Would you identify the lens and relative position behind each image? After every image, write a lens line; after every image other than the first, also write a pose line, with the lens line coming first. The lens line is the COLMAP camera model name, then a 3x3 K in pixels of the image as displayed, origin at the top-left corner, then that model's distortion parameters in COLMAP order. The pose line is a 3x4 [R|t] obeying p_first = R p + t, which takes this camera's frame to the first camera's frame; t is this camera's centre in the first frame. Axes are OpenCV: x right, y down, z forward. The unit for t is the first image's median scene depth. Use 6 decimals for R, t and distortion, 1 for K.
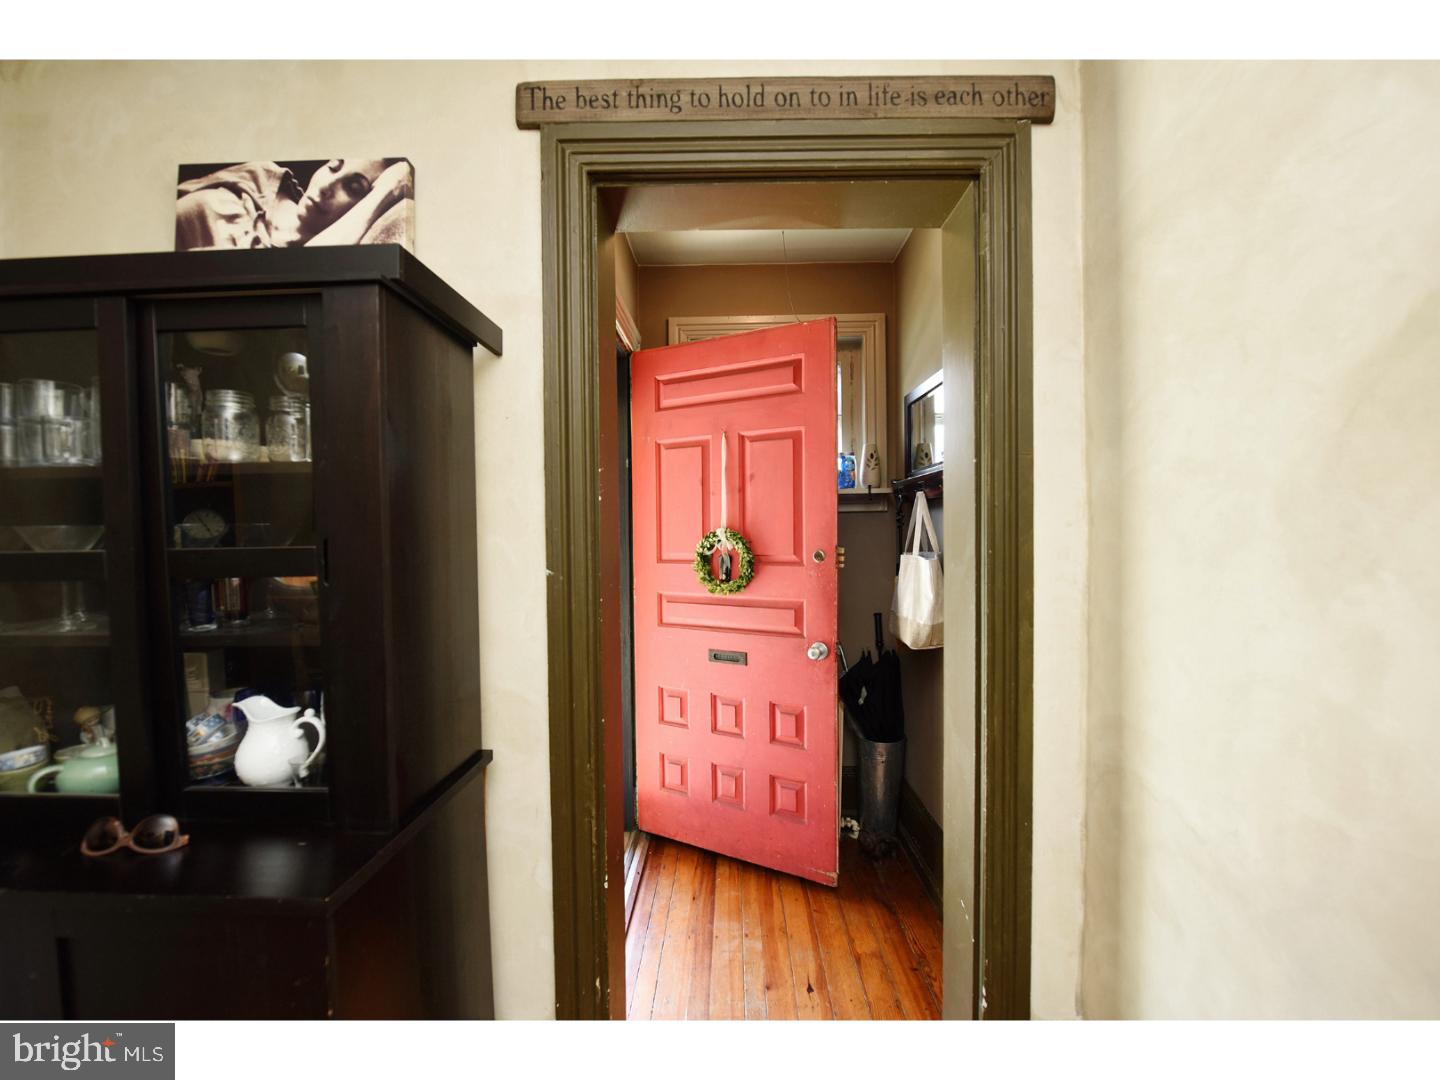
lens RADIAL K [[571.7, 0, 720.0], [0, 571.7, 540.0], [0, 0, 1]] dist [-0.002031, -0.000148]
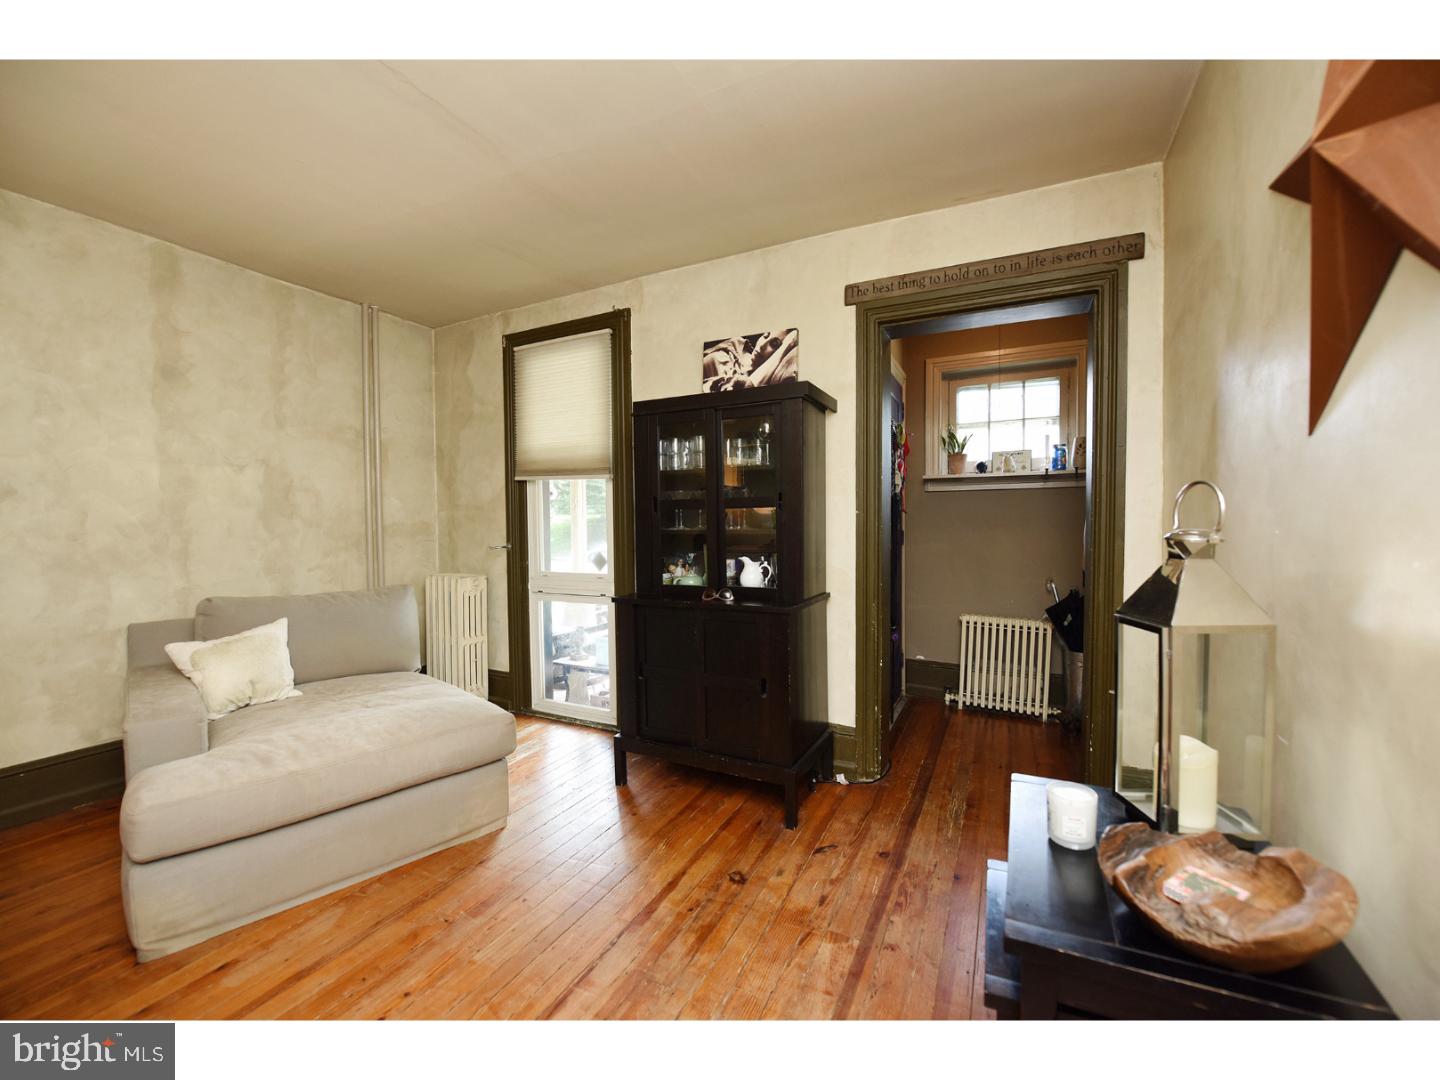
lens RADIAL K [[584.0, 0, 720.0], [0, 584.0, 540.0], [0, 0, 1]] dist [-0.015205, -0.000048]
pose [[0.898649, 0.017334, -0.438326, 0.200540], [-0.014499, 0.999847, 0.009814, 0.147112], [0.438429, -0.002464, 0.898762, -1.194720]]
